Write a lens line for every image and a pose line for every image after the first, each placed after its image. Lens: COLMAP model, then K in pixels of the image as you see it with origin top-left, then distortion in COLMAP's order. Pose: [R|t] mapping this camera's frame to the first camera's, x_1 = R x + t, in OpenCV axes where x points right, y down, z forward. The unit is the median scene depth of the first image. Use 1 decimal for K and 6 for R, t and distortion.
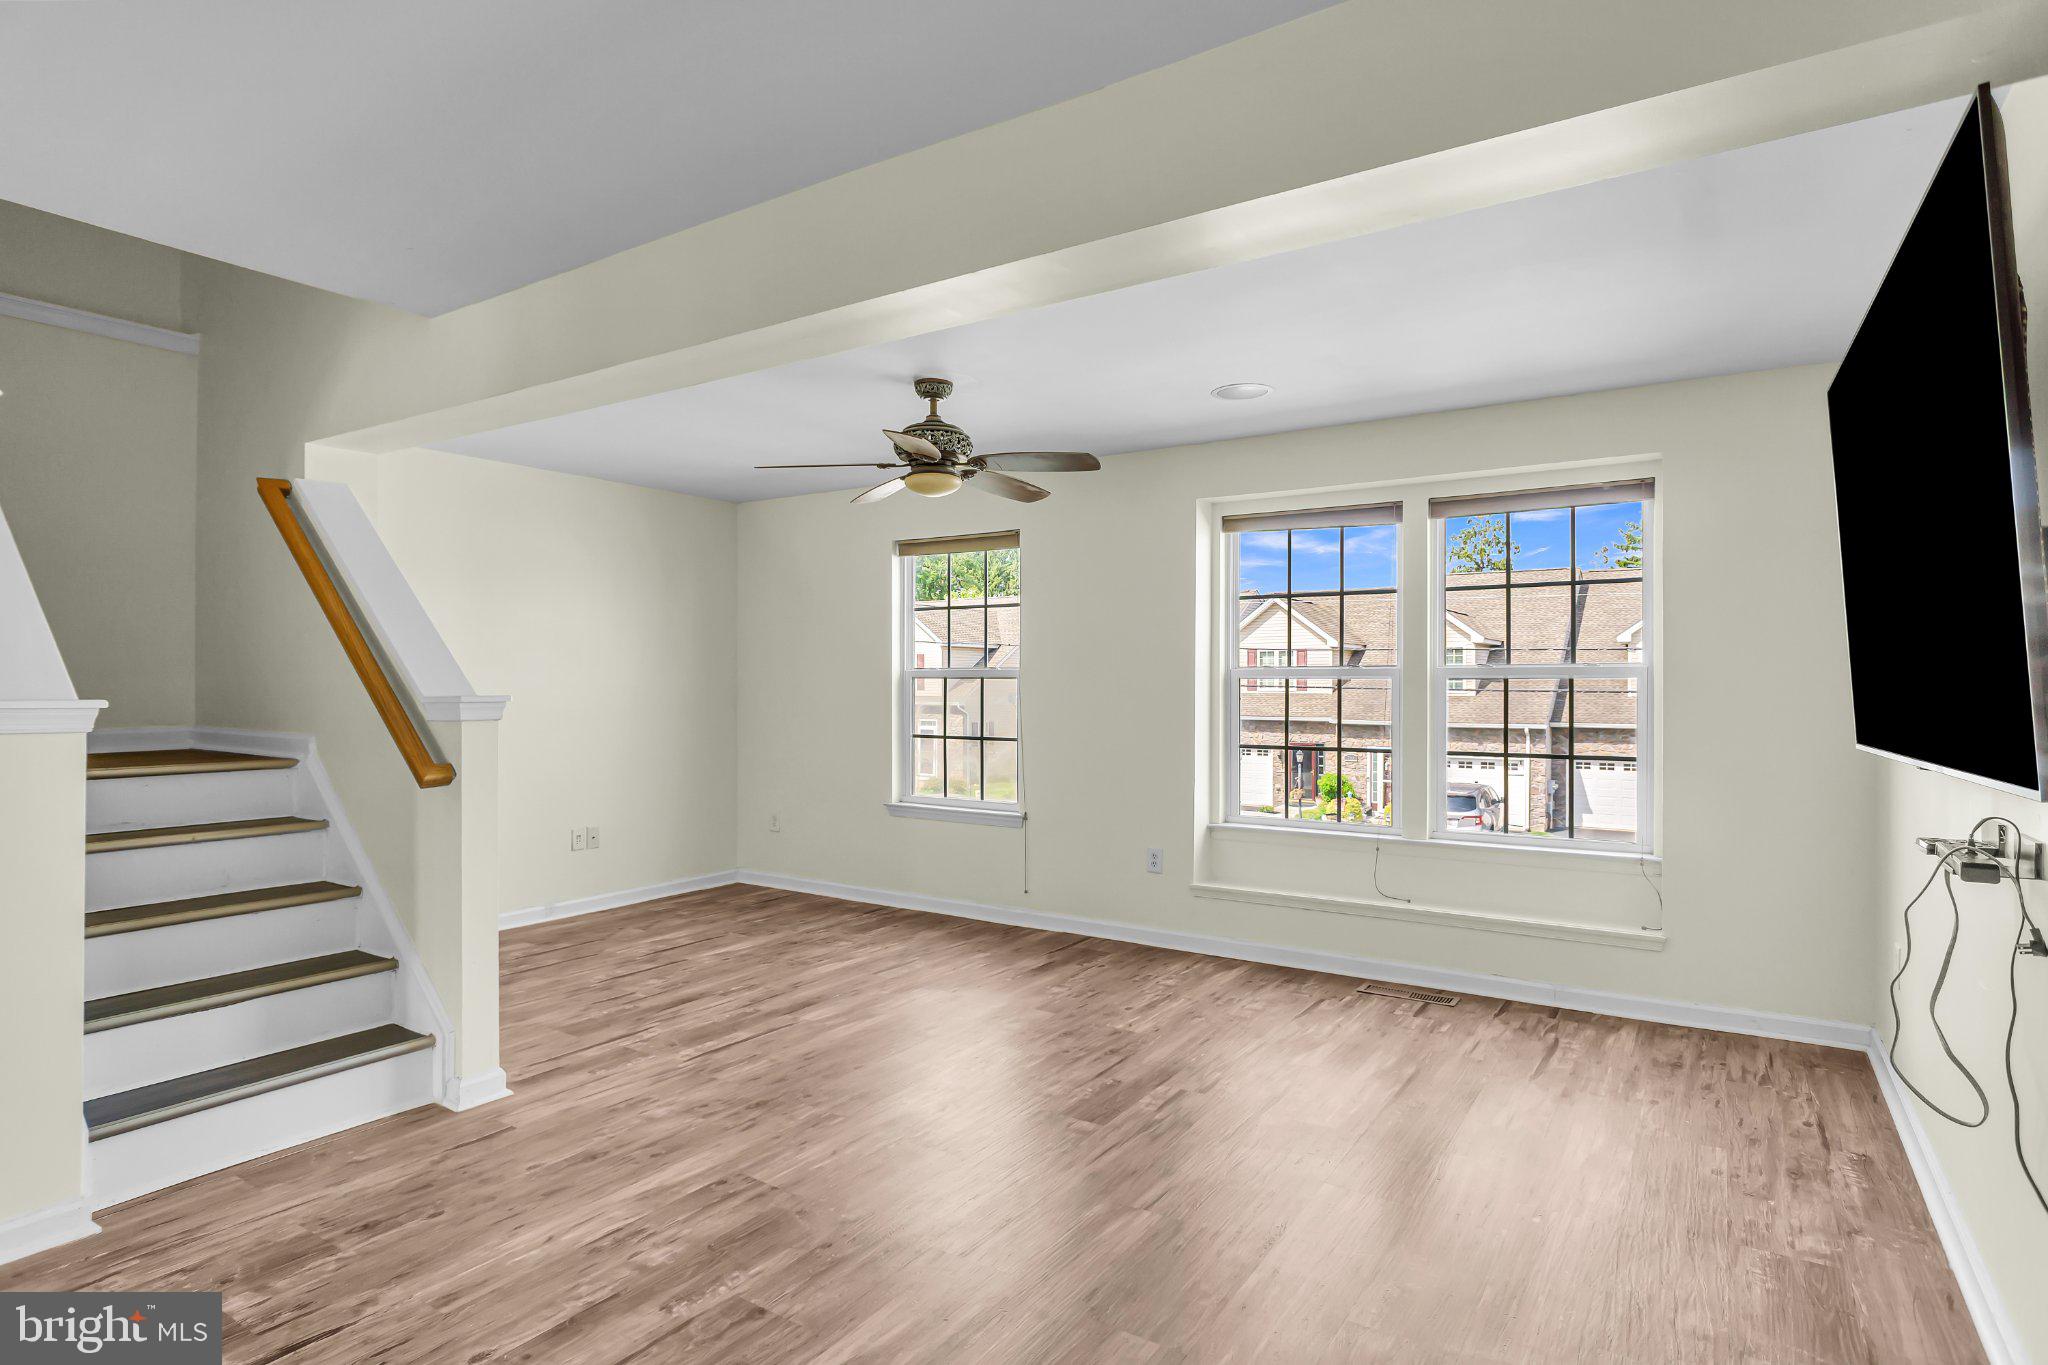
lens RADIAL K [[1057.8, 0, 1029.4], [0, 1057.8, 675.6], [0, 0, 1]] dist [0.000181, -0.001004]
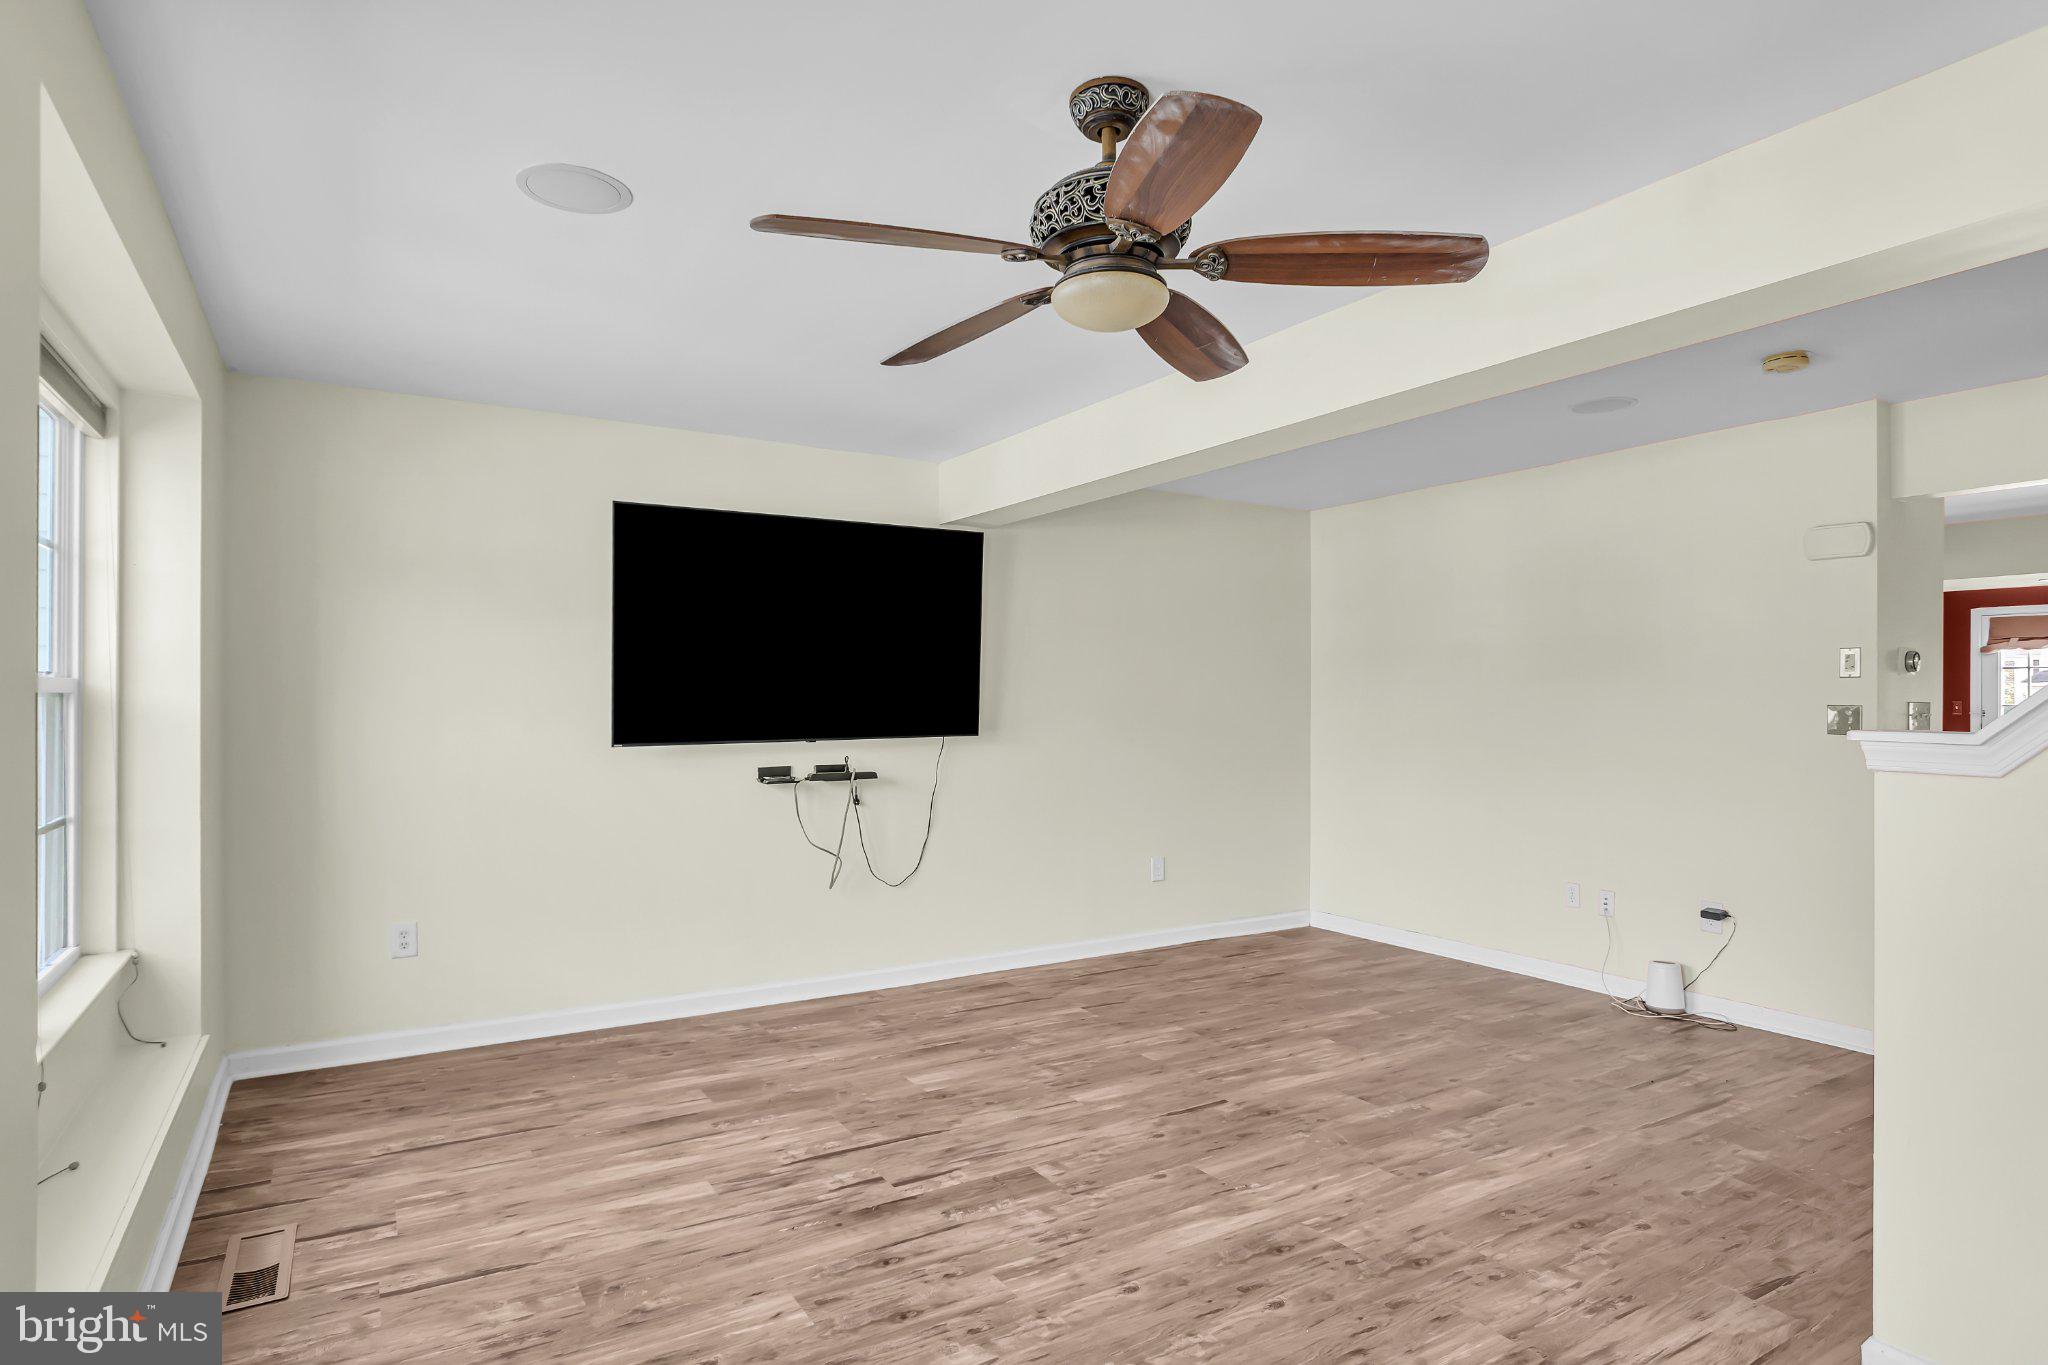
lens RADIAL K [[1098.0, 0, 1010.5], [0, 1098.0, 683.7], [0, 0, 1]] dist [-0.001565, 0.000141]
pose [[-0.899095, 0.005010, 0.437726, -0.279888], [-0.005949, 0.999702, -0.023663, 0.009235], [-0.437714, -0.023879, -0.898797, 1.514965]]
